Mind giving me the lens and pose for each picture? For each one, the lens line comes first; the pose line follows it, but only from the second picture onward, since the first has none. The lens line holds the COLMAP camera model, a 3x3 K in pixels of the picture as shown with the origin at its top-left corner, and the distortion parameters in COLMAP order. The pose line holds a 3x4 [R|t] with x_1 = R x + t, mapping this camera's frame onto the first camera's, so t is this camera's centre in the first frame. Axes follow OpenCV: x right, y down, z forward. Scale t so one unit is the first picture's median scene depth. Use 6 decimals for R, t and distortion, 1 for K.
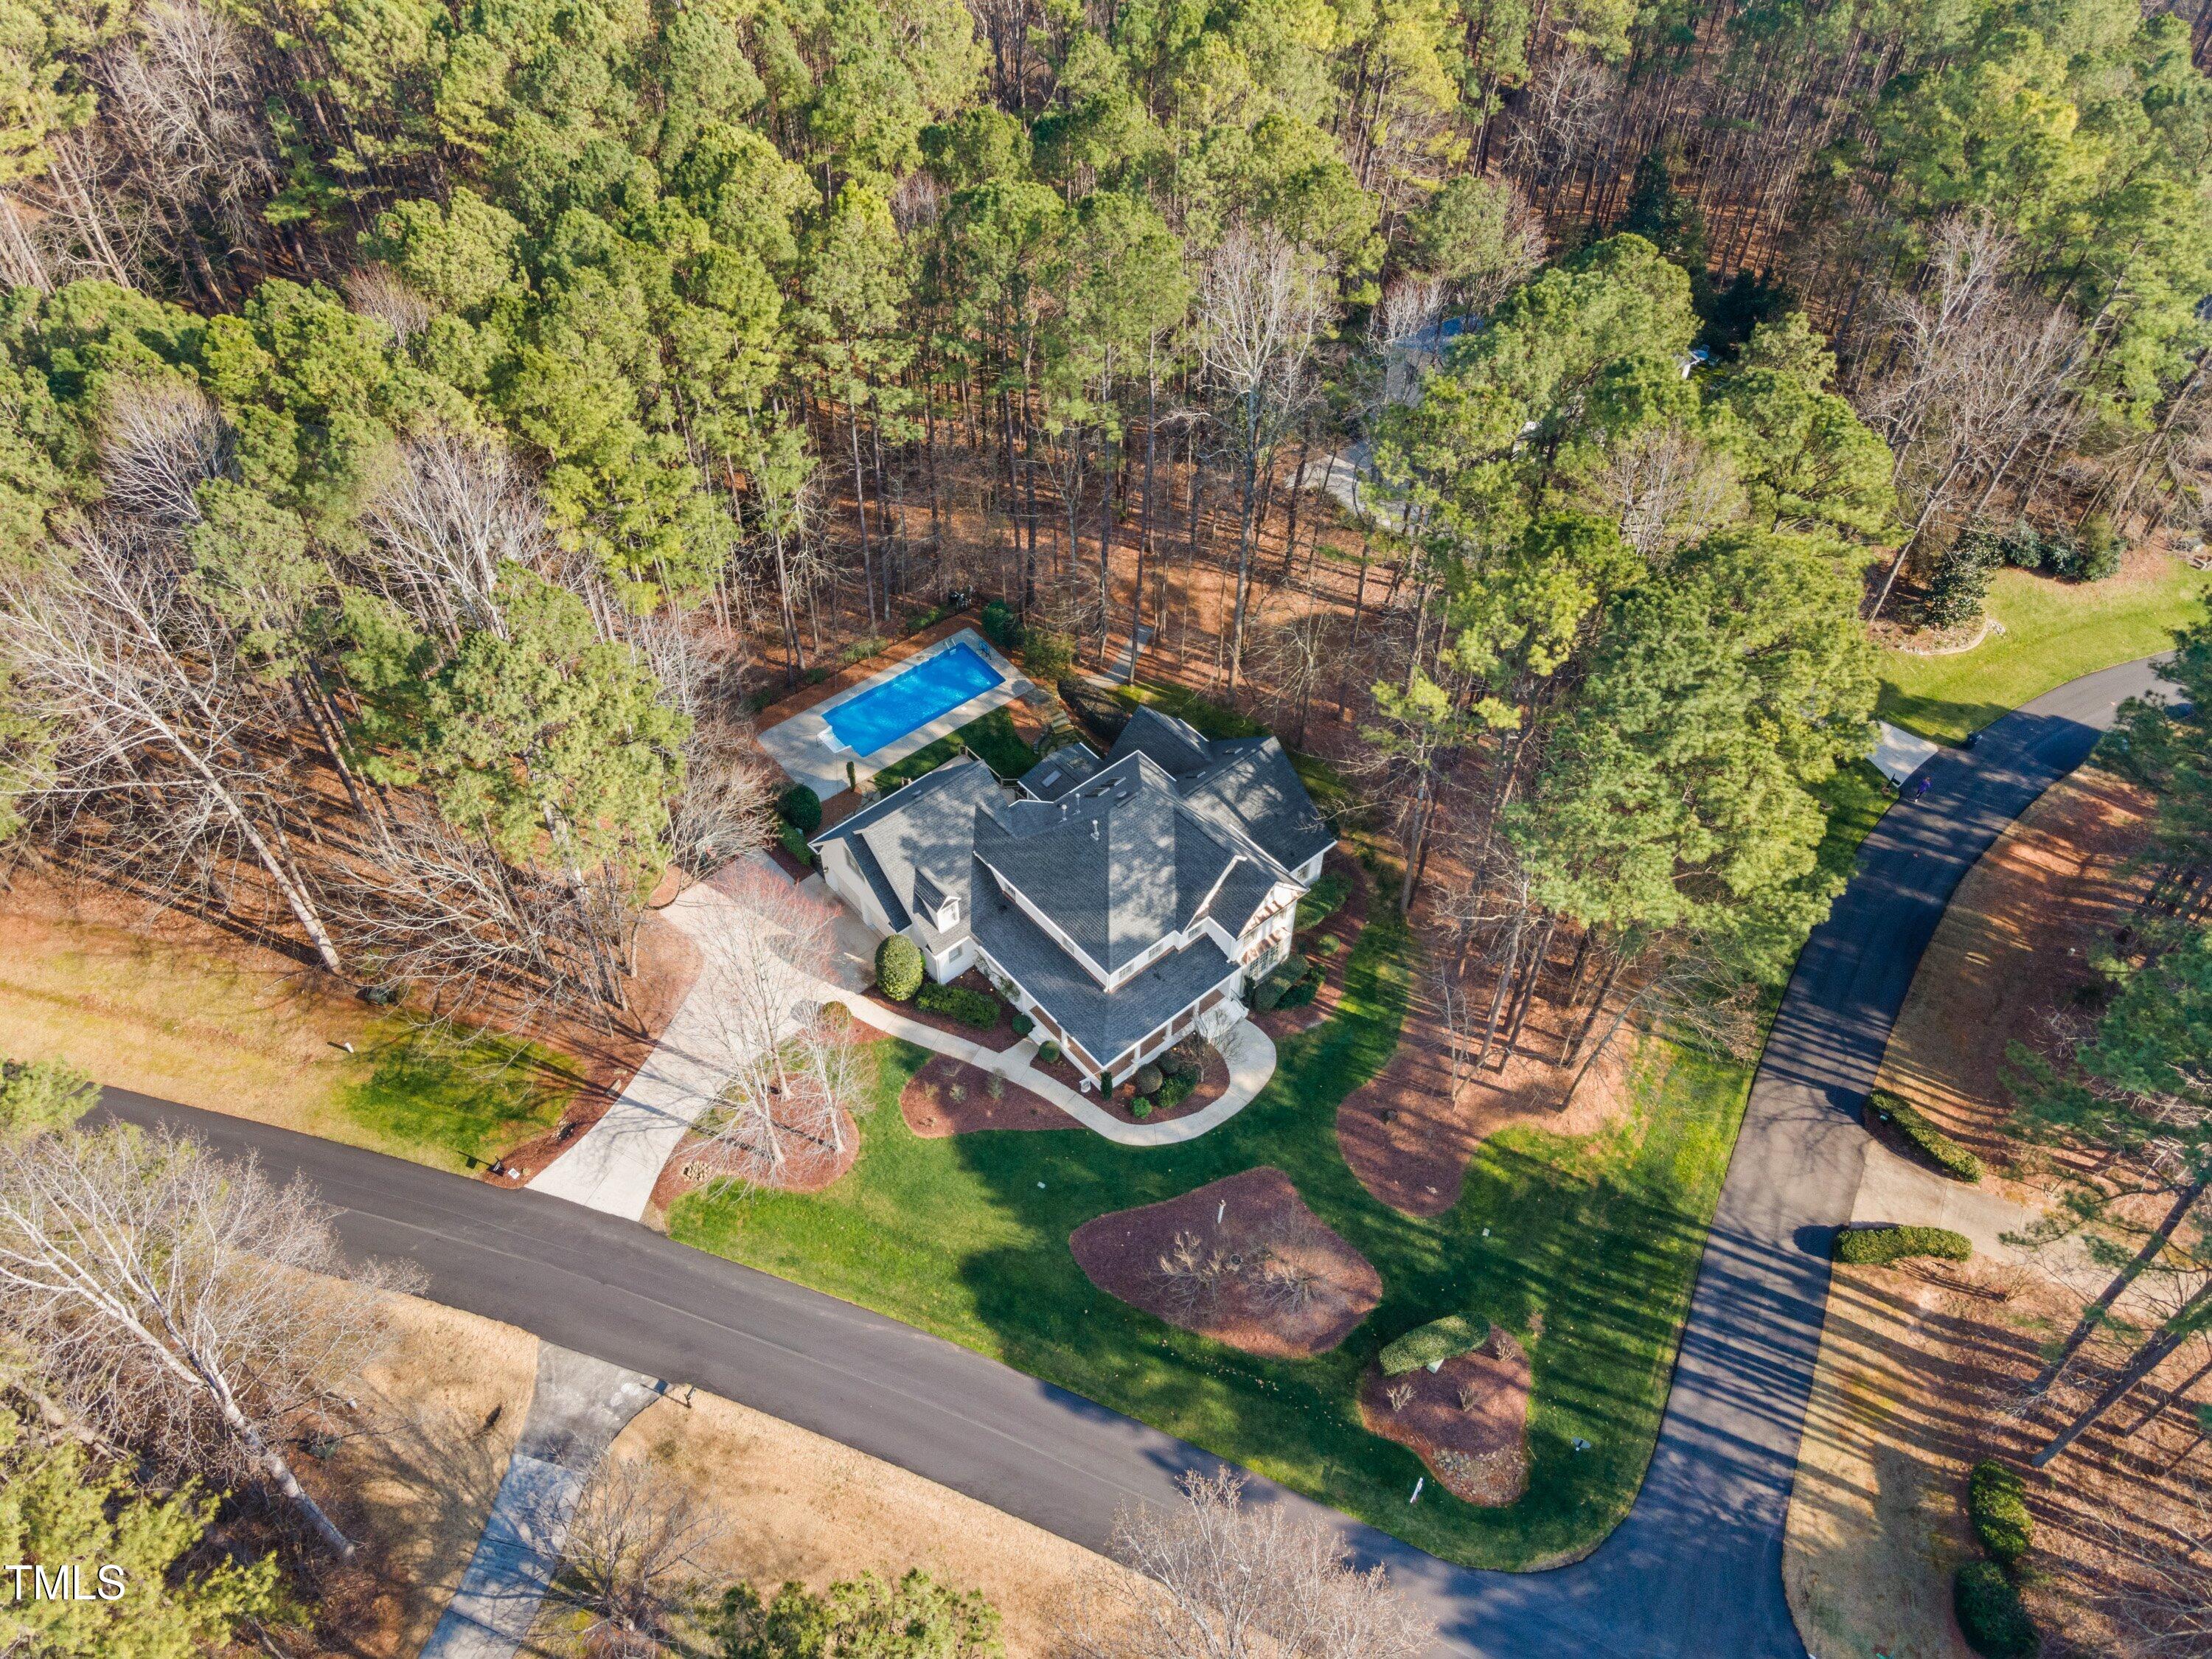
lens RADIAL K [[1669.2, 0, 1108.1], [0, 1669.2, 791.2], [0, 0, 1]] dist [0.013855, 0.064837]
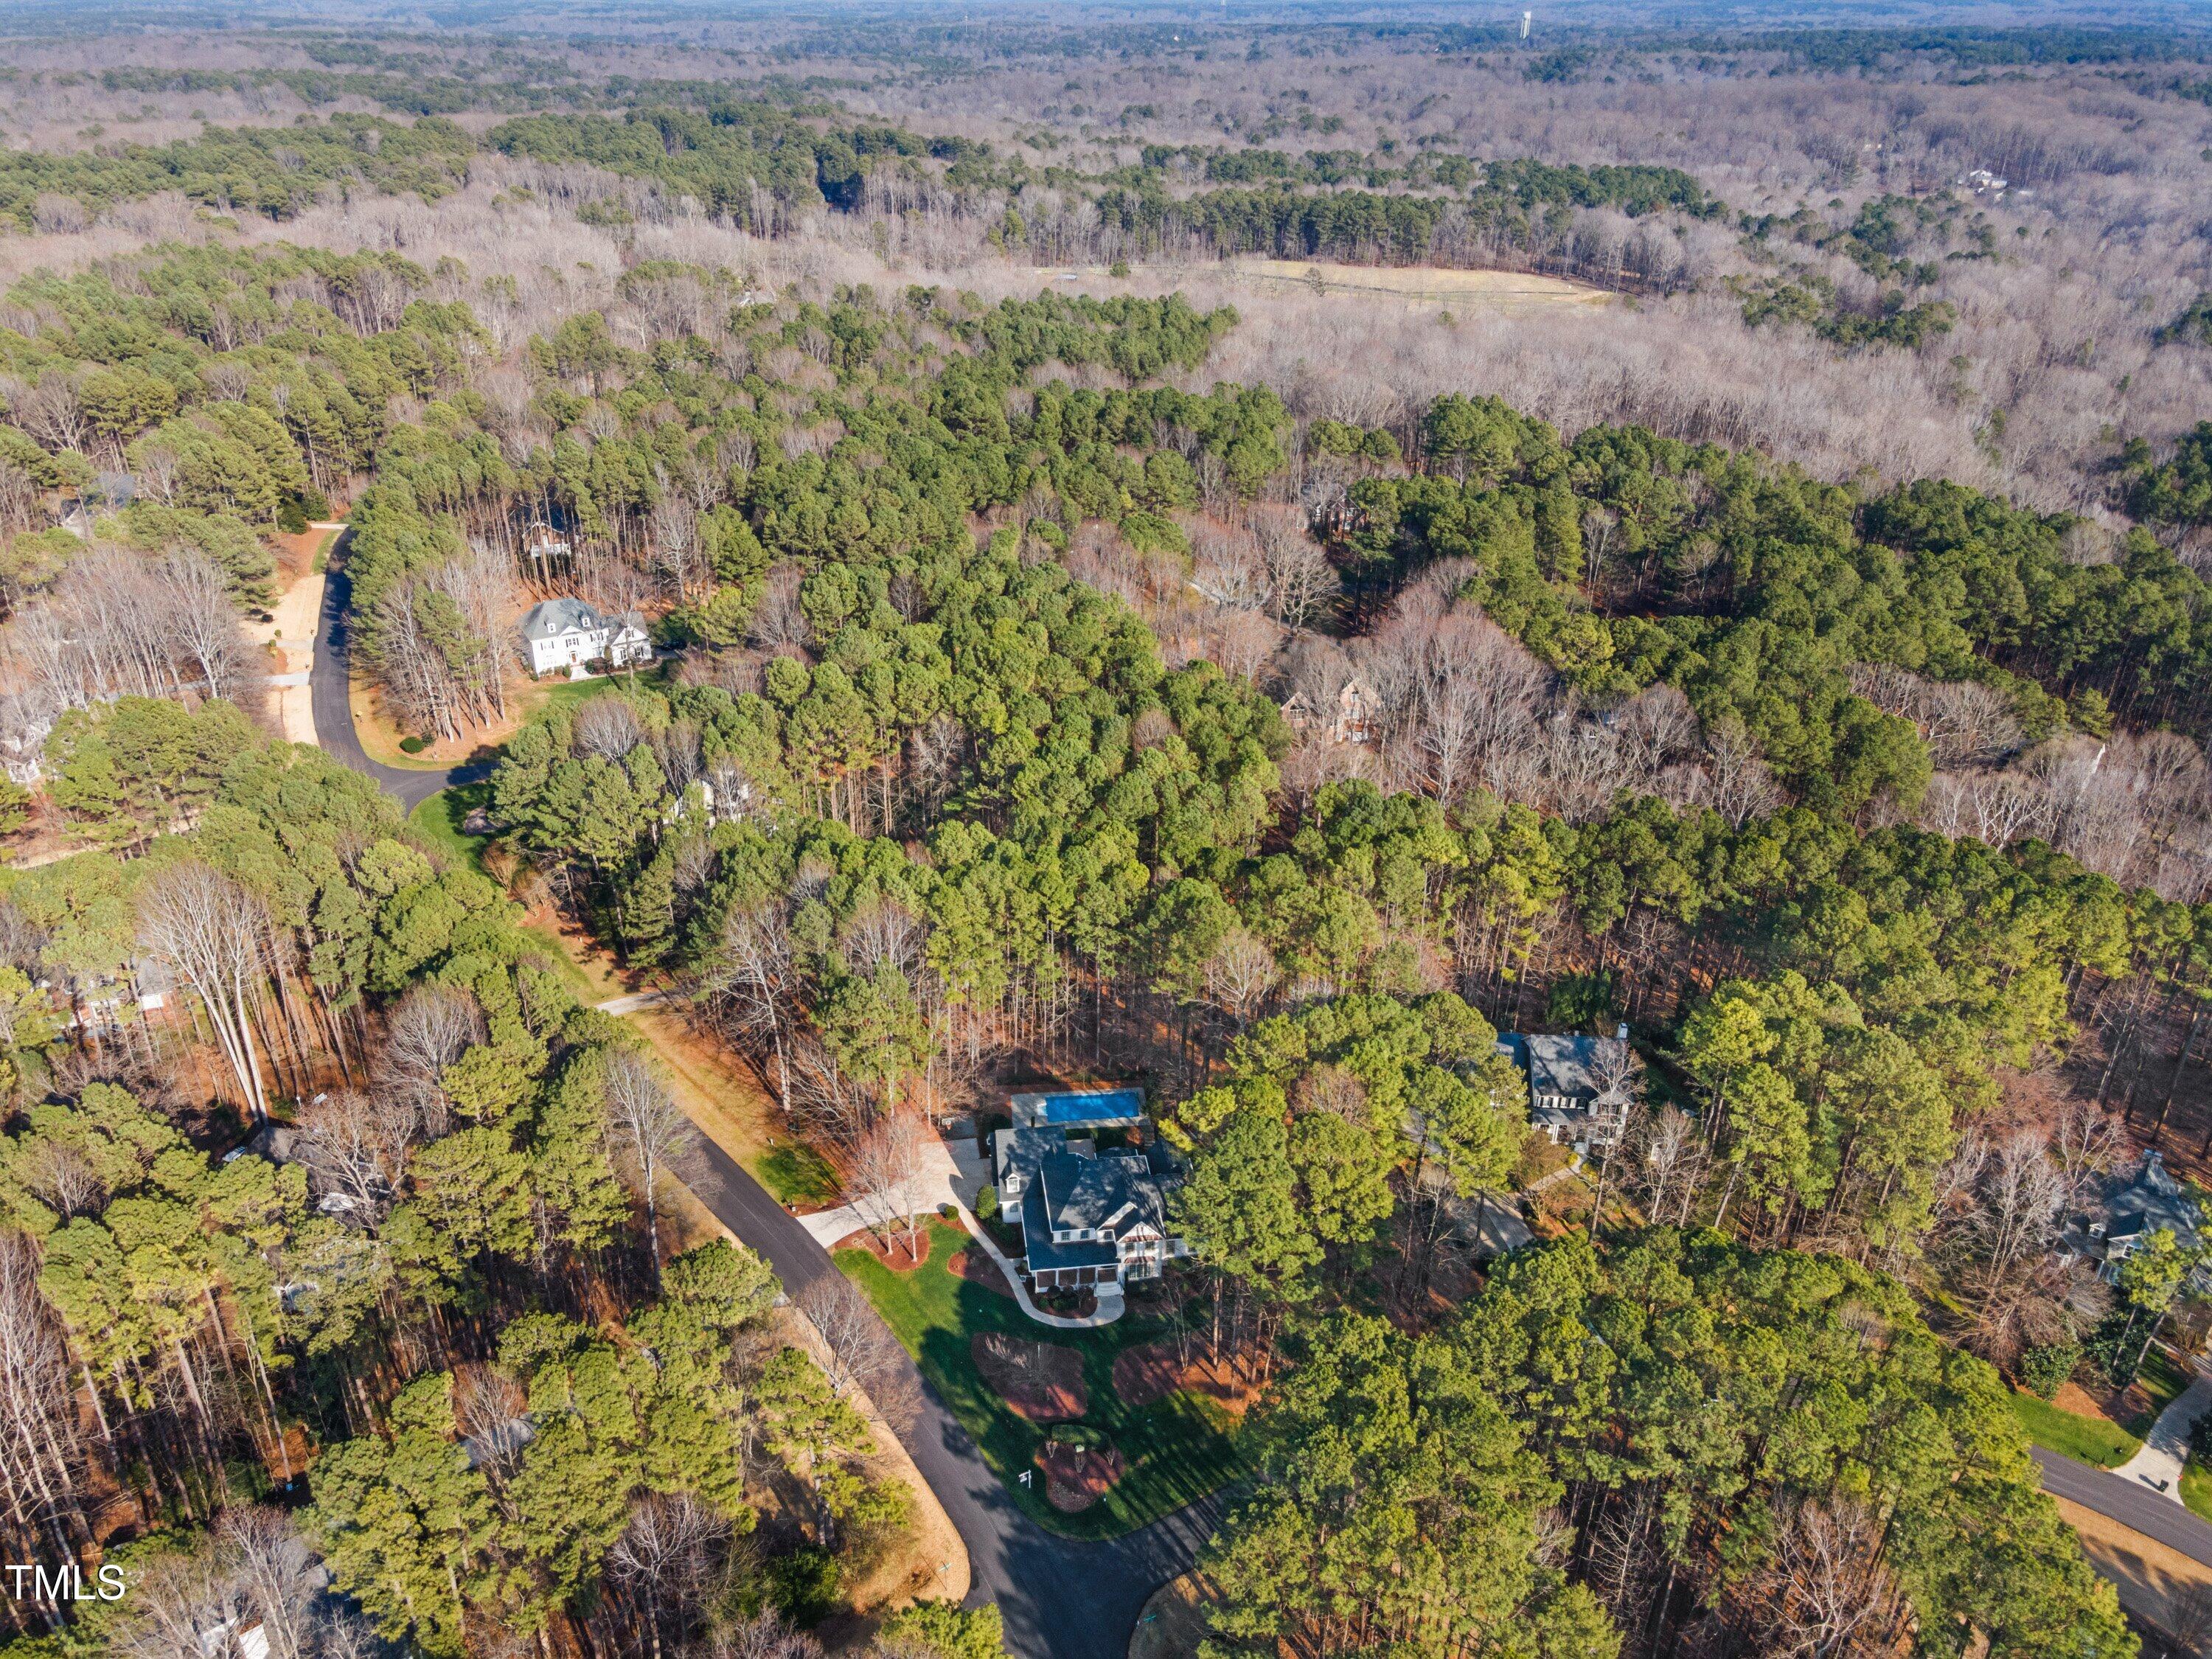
lens RADIAL K [[1669.2, 0, 1108.1], [0, 1669.2, 791.2], [0, 0, 1]] dist [0.013855, 0.064837]
pose [[0.840110, 0.251415, -0.480630, 0.886651], [-0.402095, 0.883380, -0.240746, 0.094639], [0.364052, 0.395512, 0.843230, -0.915737]]
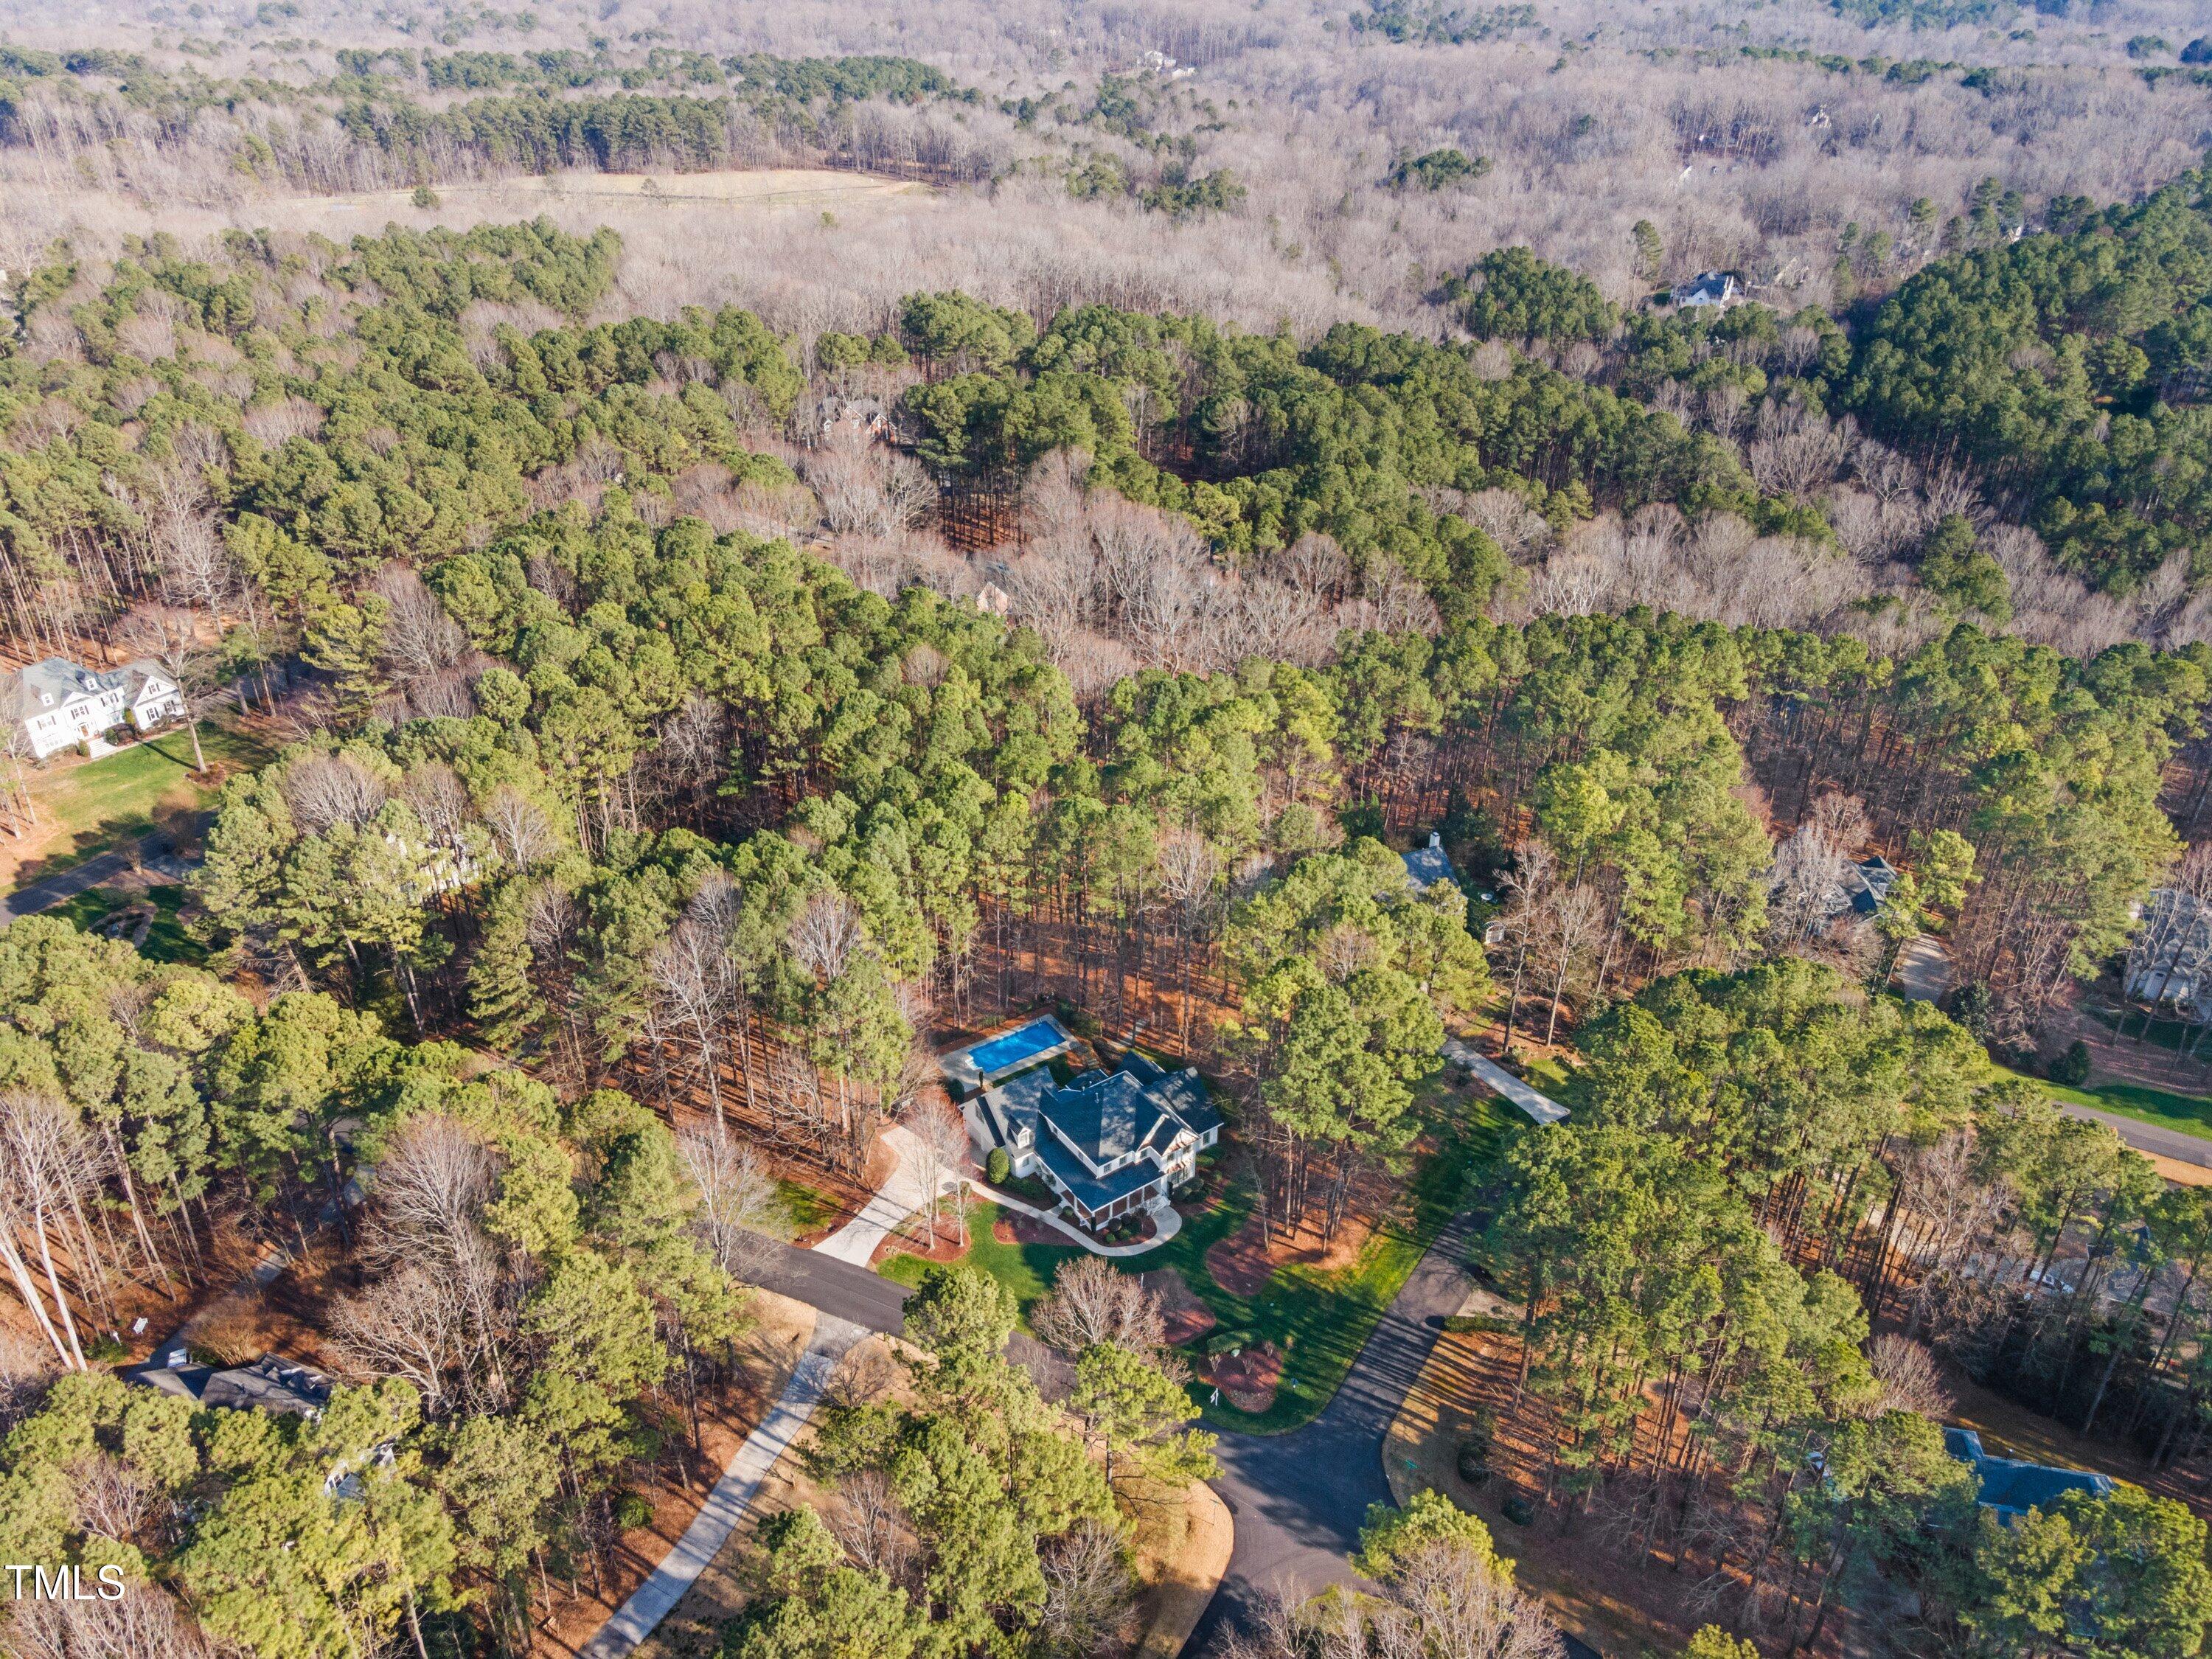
lens RADIAL K [[1632.6, 0, 1106.0], [0, 1632.6, 829.5], [0, 0, 1]] dist [0.030882, 0.069138]
pose [[0.995737, 0.052412, -0.075897, 0.135468], [-0.071246, 0.959652, -0.272016, 0.246894], [0.058578, 0.276264, 0.959295, -1.011213]]
